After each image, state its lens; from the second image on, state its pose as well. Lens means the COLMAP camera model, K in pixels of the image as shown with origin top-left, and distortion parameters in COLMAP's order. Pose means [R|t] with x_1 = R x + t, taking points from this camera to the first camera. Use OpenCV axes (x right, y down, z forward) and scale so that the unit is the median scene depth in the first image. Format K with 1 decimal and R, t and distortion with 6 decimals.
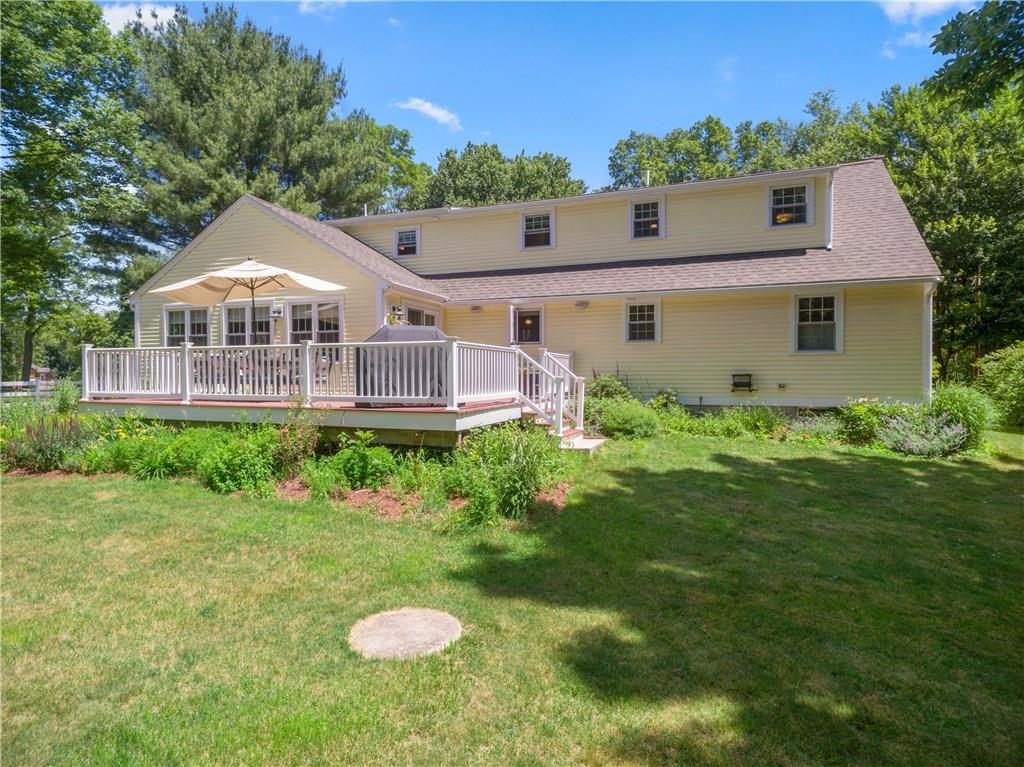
lens RADIAL K [[578.8, 0, 512.0], [0, 578.8, 383.5], [0, 0, 1]] dist [0.008051, 0.003744]
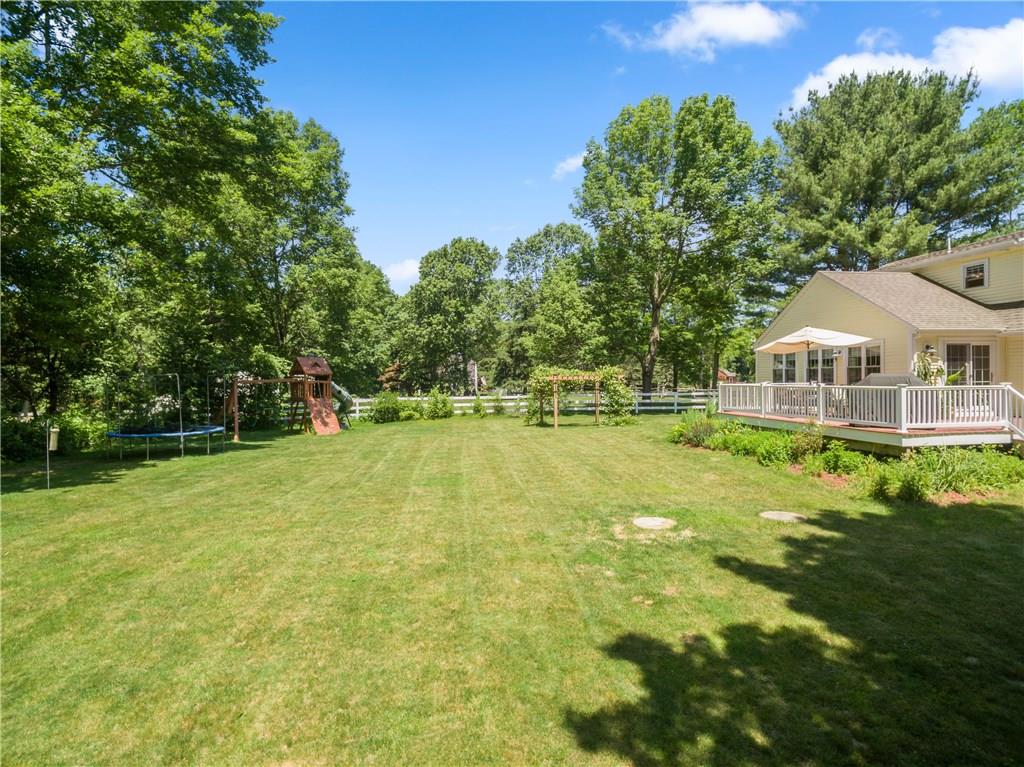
lens RADIAL K [[578.8, 0, 512.0], [0, 578.8, 383.5], [0, 0, 1]] dist [0.008051, 0.003744]
pose [[0.500808, 0.004394, -0.865547, 0.333795], [-0.003522, 0.999989, 0.003039, -0.039671], [0.865551, 0.001526, 0.500818, -0.308987]]
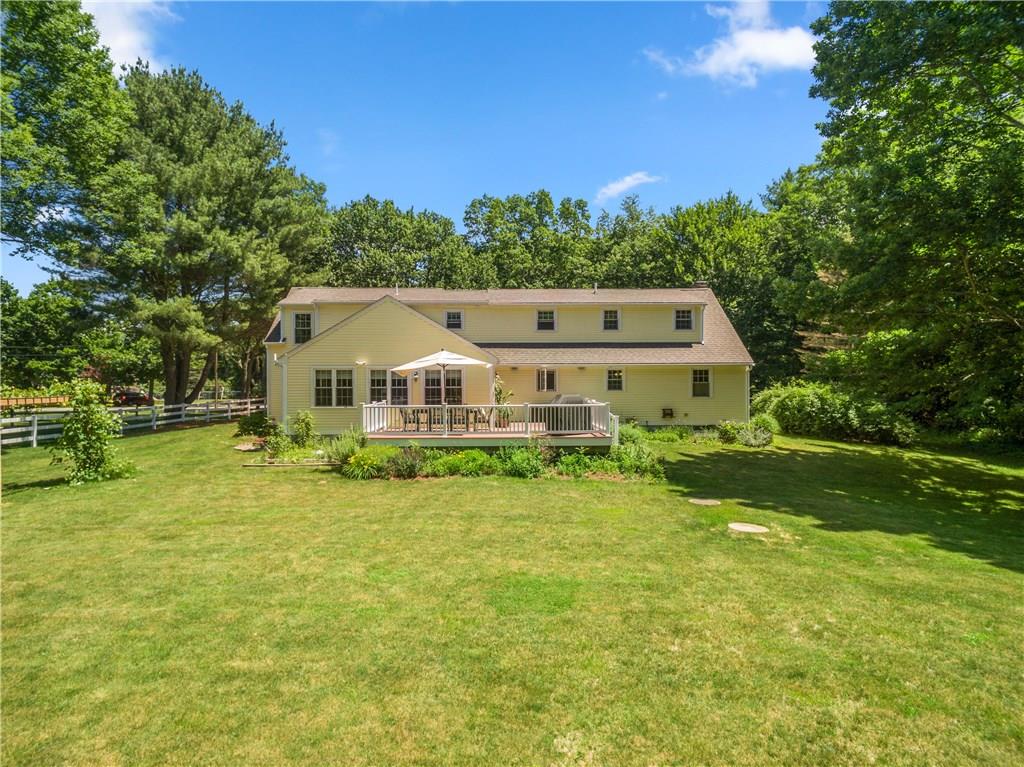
lens RADIAL K [[578.8, 0, 512.0], [0, 578.8, 383.5], [0, 0, 1]] dist [0.008051, 0.003744]
pose [[0.924030, -0.005351, 0.382284, -0.610524], [0.009226, 0.999923, -0.008306, -0.066323], [-0.382210, 0.011202, 0.924008, -0.430712]]
